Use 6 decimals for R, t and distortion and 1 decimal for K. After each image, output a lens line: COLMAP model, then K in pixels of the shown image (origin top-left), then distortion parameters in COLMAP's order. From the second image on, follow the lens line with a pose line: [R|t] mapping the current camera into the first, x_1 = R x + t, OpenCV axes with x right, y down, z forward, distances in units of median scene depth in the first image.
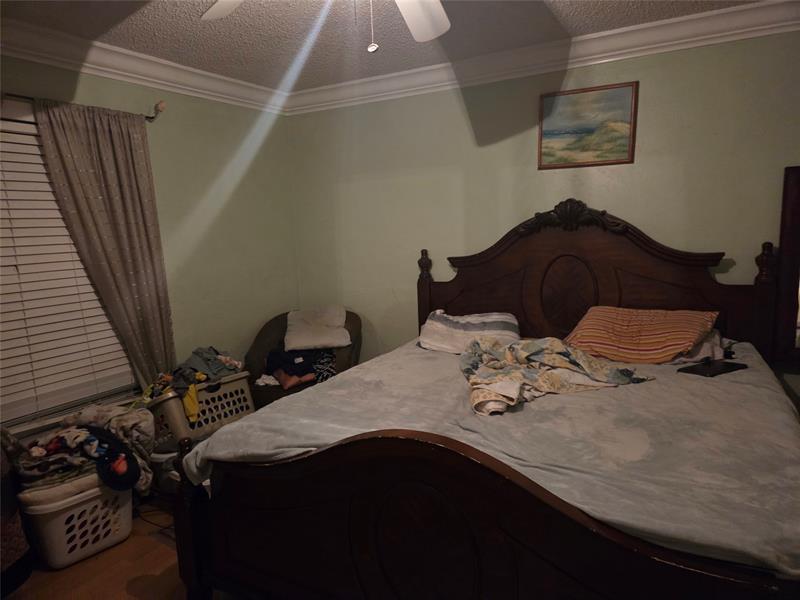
lens RADIAL K [[536.9, 0, 388.2], [0, 536.9, 306.8], [0, 0, 1]] dist [0.051685, -0.046036]
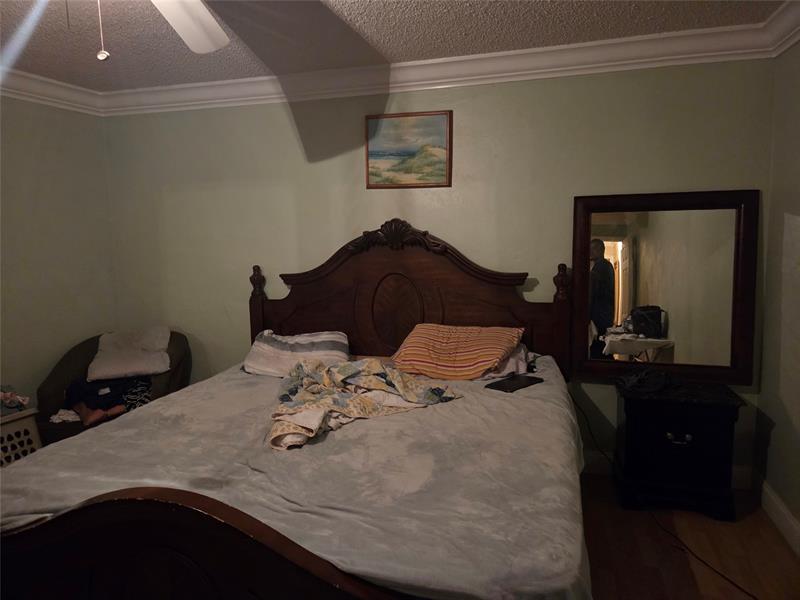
lens RADIAL K [[536.9, 0, 396.5], [0, 536.9, 294.3], [0, 0, 1]] dist [0.051685, -0.046036]
pose [[0.972847, -0.008802, 0.231280, 0.105969], [0.017178, 0.999266, -0.034227, -0.023062], [-0.230809, 0.037271, 0.972285, 0.018548]]
